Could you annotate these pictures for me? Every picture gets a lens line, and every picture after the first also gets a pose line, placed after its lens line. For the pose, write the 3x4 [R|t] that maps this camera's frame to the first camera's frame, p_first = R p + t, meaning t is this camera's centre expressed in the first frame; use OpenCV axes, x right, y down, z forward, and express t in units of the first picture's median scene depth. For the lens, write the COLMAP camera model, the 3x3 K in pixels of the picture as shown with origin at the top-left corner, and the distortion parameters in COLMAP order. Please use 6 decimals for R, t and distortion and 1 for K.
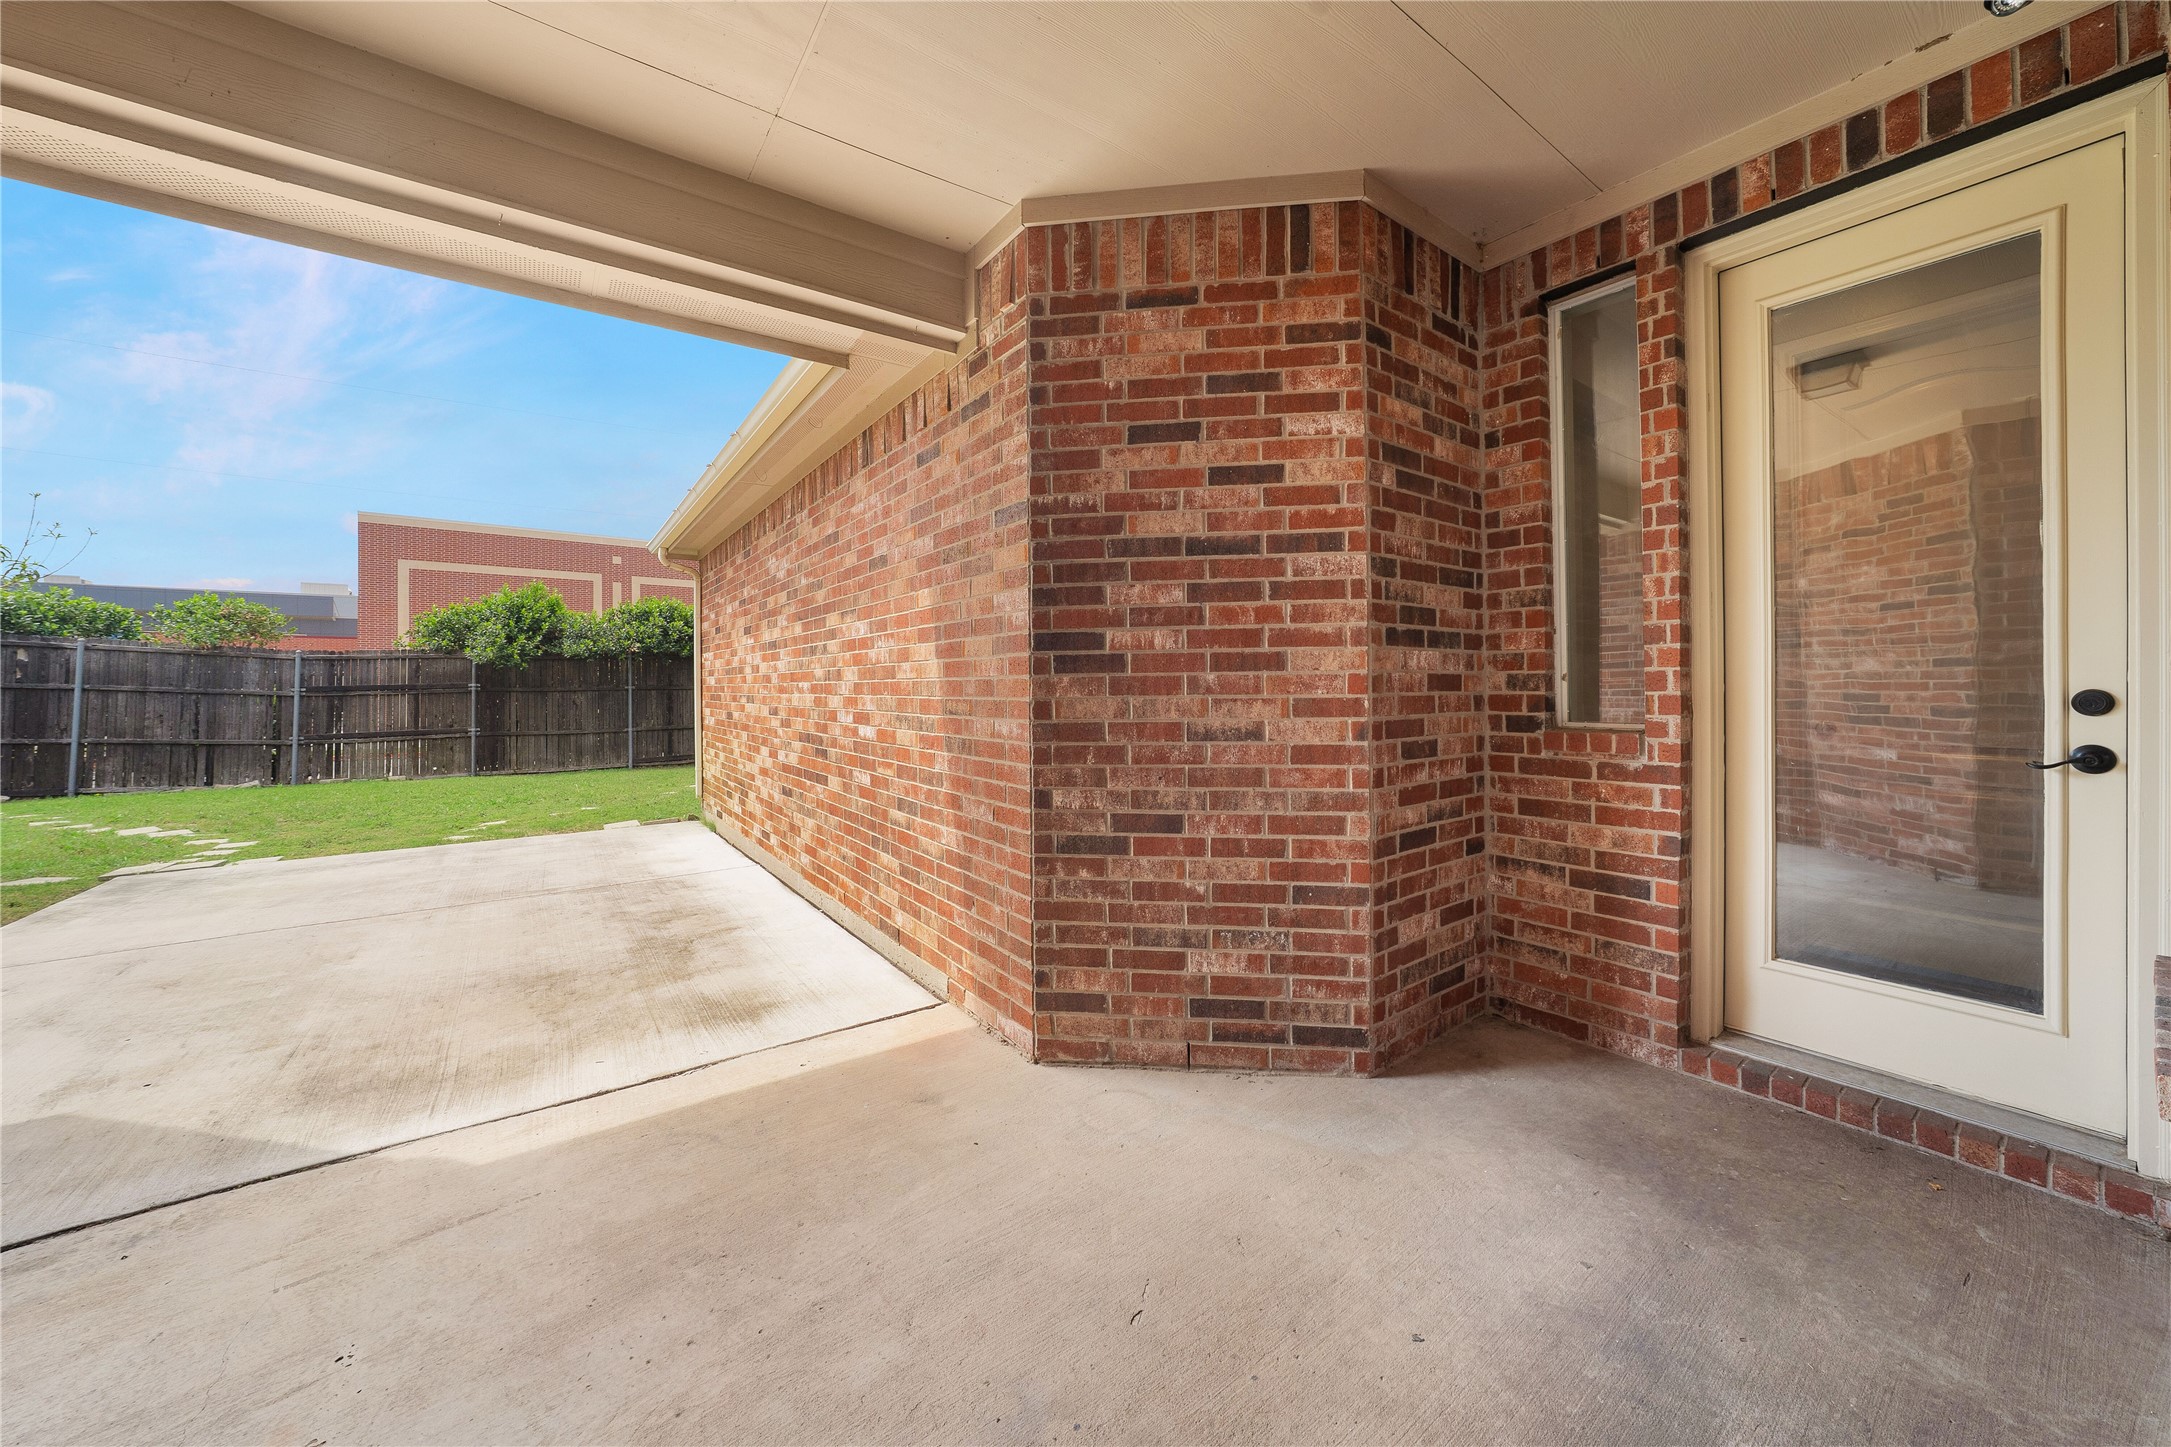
lens RADIAL K [[768.4, 0, 1038.4], [0, 768.4, 718.8], [0, 0, 1]] dist [-0.000216, 0.000077]
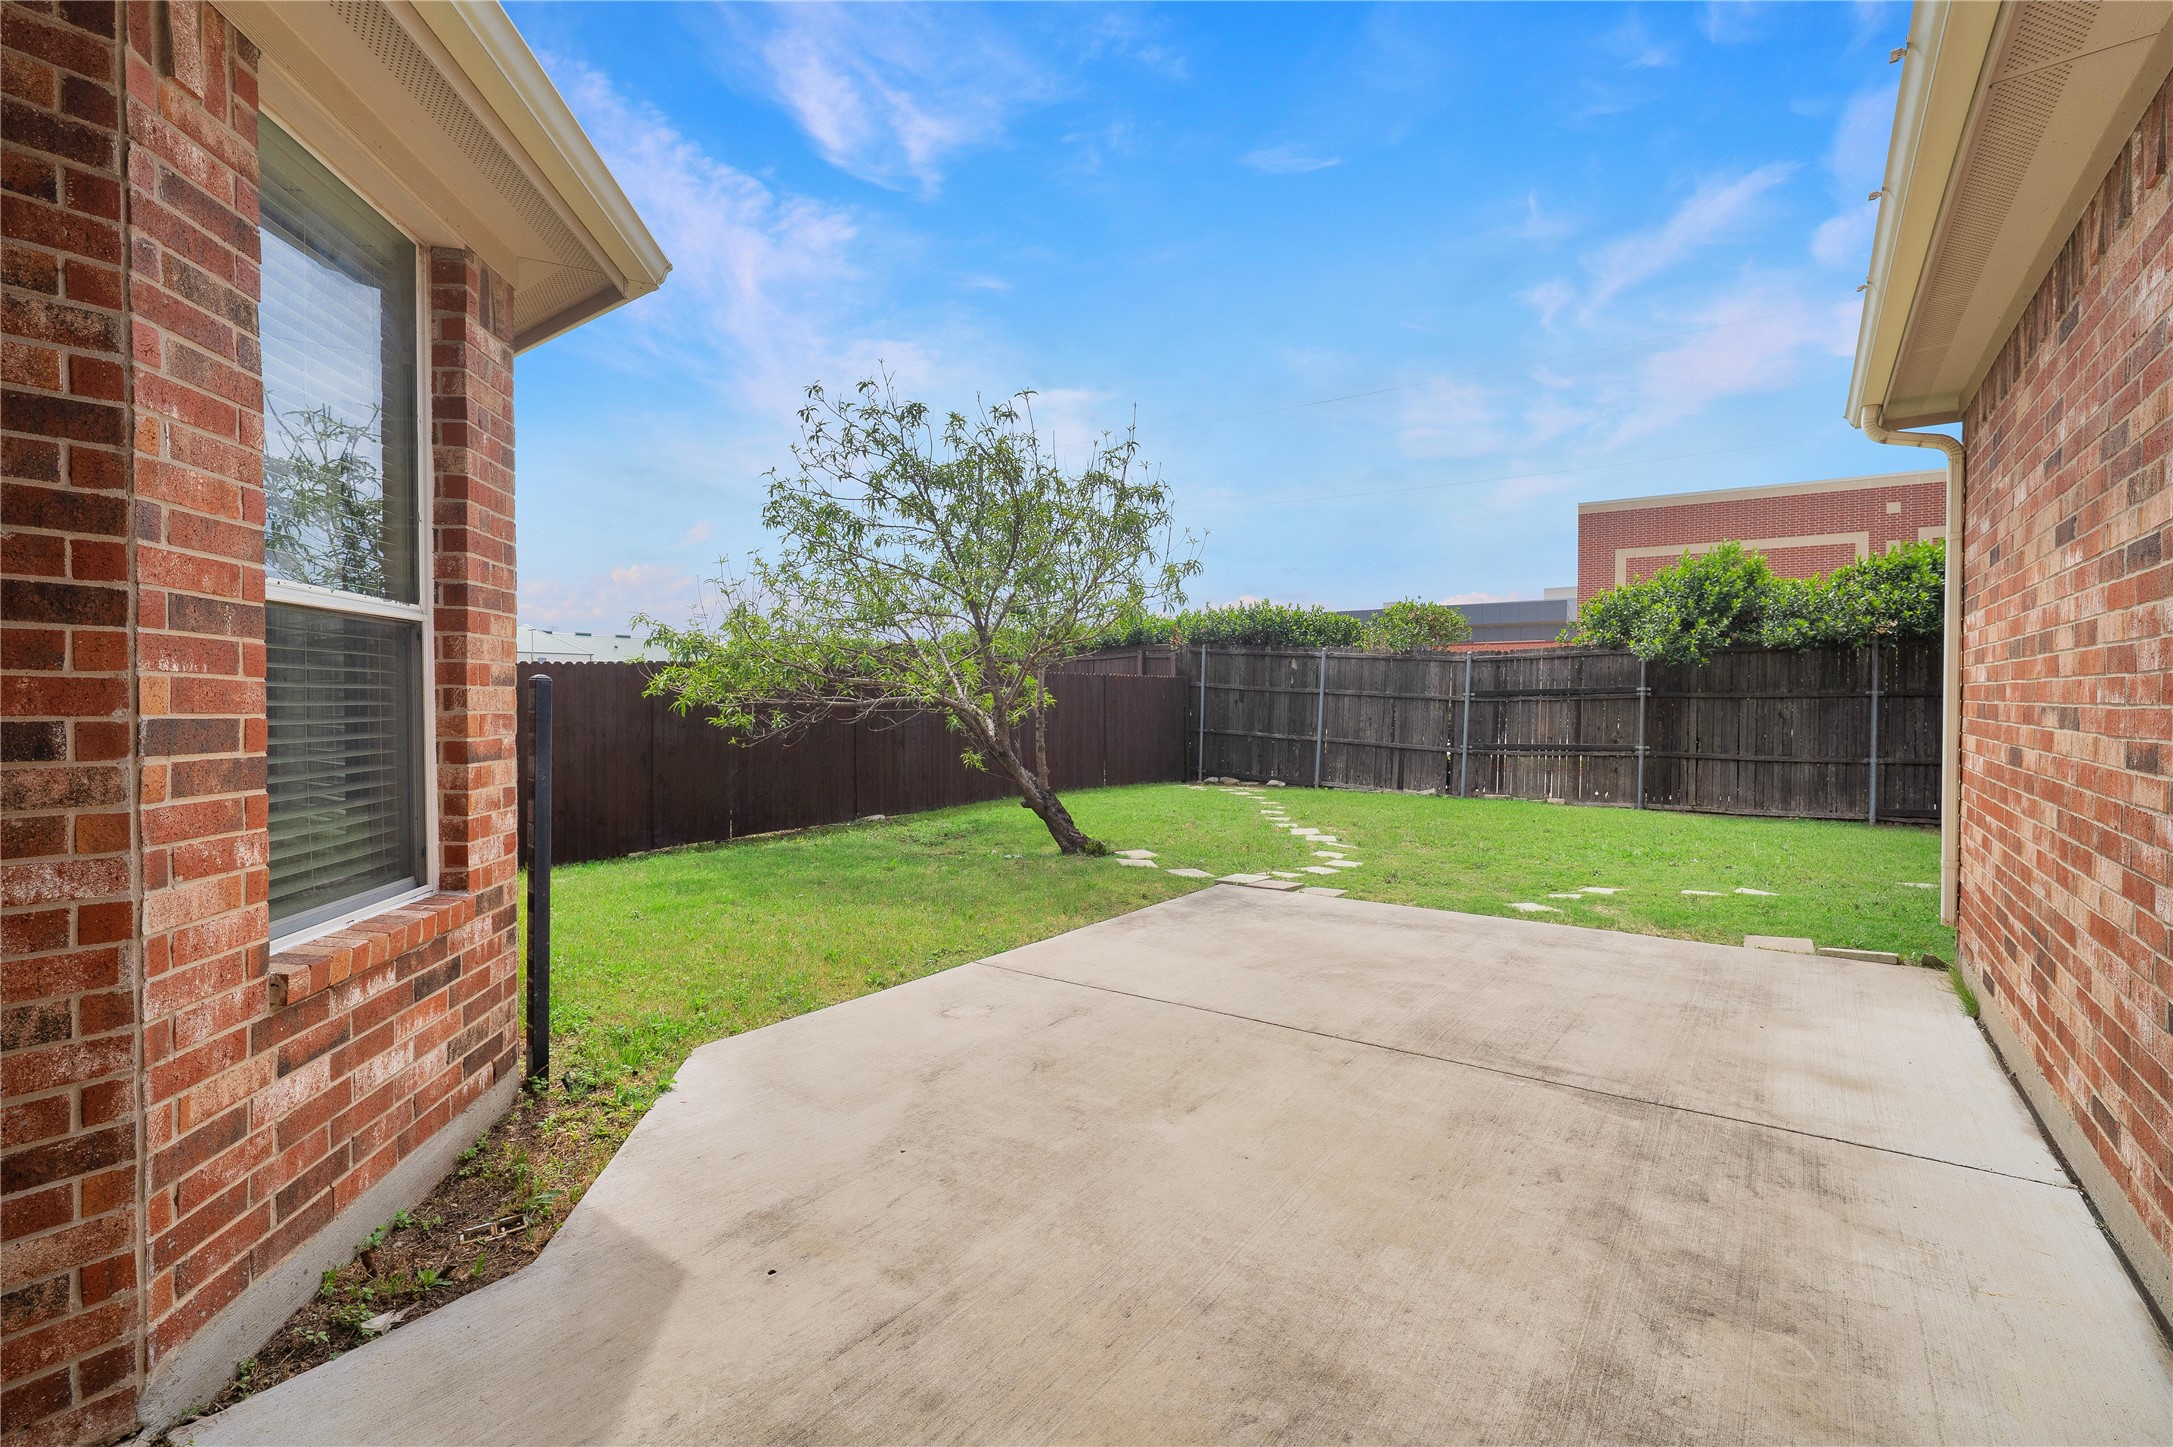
lens RADIAL K [[981.5, 0, 1080.2], [0, 981.5, 702.6], [0, 0, 1]] dist [-0.017238, 0.007472]
pose [[0.364606, 0.010864, -0.931099, -0.042919], [-0.040439, 0.999173, -0.004177, -0.004487], [0.930283, 0.039176, 0.364744, 0.145813]]
